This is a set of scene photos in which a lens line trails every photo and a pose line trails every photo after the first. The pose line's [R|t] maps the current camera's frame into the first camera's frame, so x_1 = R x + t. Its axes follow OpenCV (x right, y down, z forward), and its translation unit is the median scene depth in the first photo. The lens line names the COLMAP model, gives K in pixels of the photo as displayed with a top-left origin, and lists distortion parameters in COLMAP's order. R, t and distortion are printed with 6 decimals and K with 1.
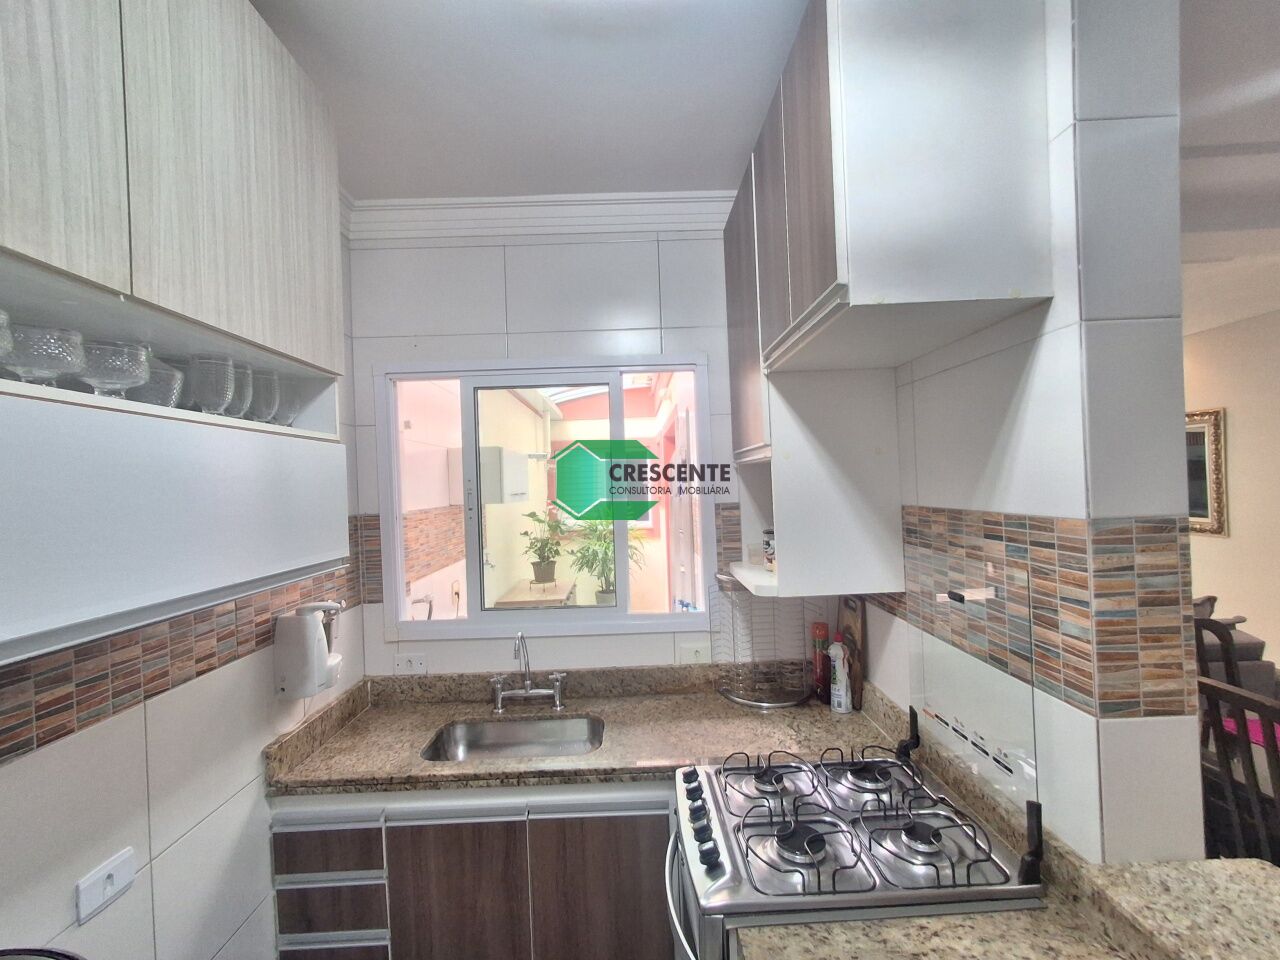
lens RADIAL K [[581.8, 0, 644.7], [0, 581.8, 480.8], [0, 0, 1]] dist [0.001020, -0.000844]
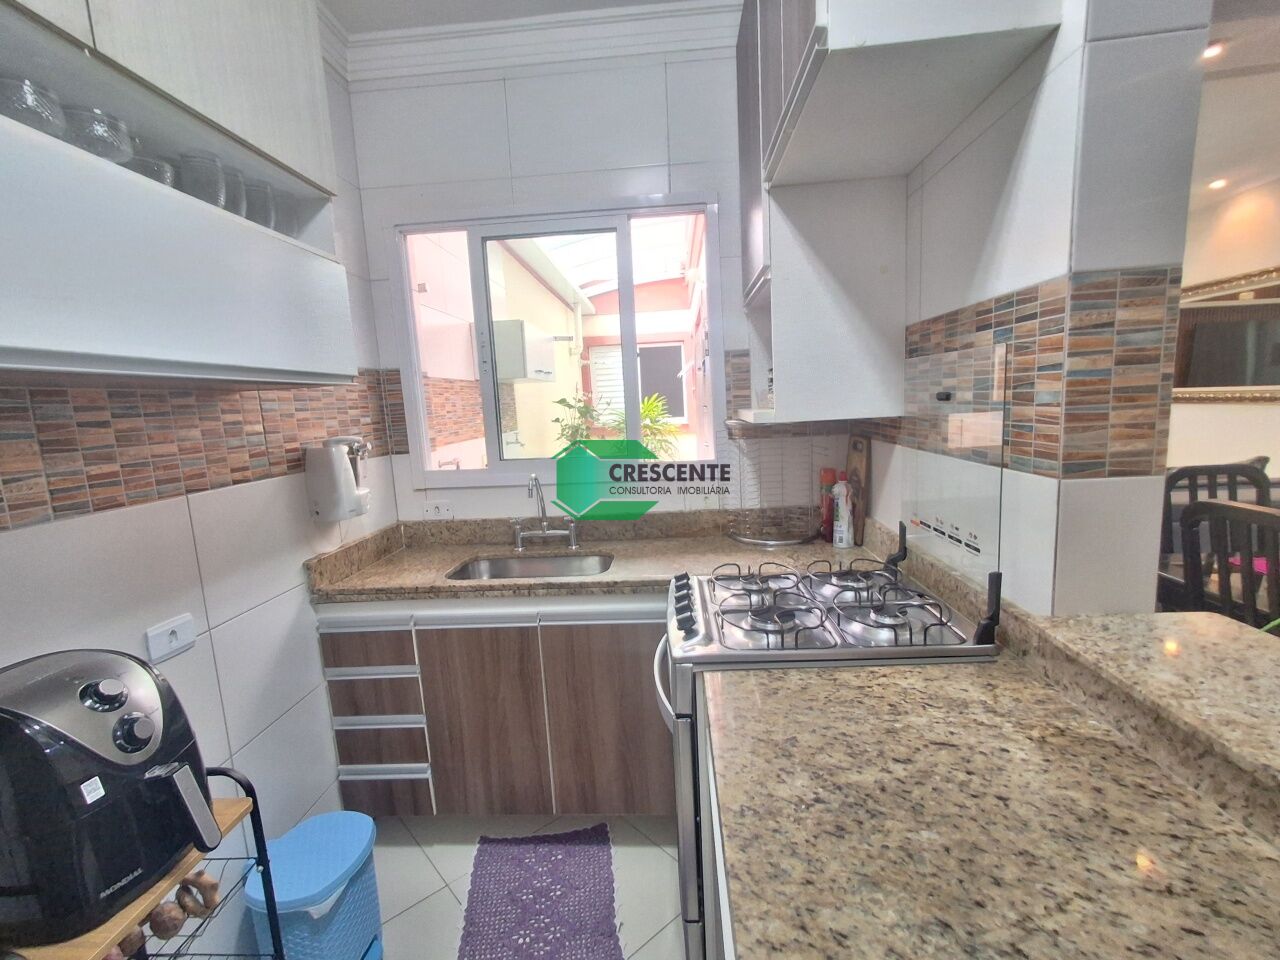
lens RADIAL K [[581.8, 0, 645.9], [0, 581.8, 485.2], [0, 0, 1]] dist [0.001020, -0.000844]
pose [[0.997112, -0.002282, -0.075910, 0.089240], [0.013876, 0.988196, 0.152568, 0.162653], [0.074665, -0.153181, 0.985373, -0.031319]]
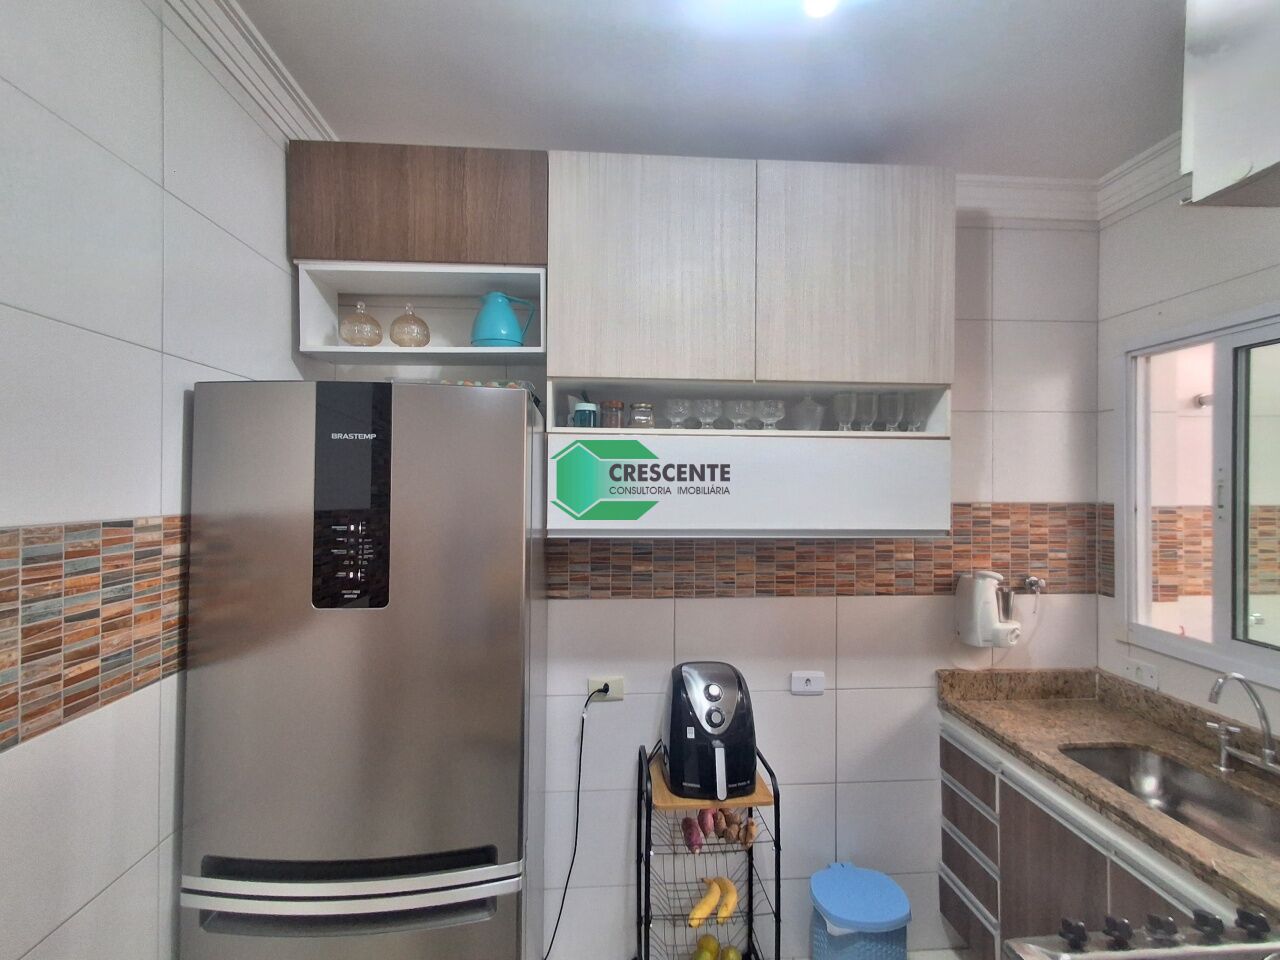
lens RADIAL K [[581.8, 0, 630.2], [0, 581.8, 480.1], [0, 0, 1]] dist [0.001020, -0.000844]
pose [[0.047956, 0.035144, -0.998231, 0.654345], [-0.001398, 0.999382, 0.035117, -0.018041], [0.998848, -0.000288, 0.047975, 0.249275]]
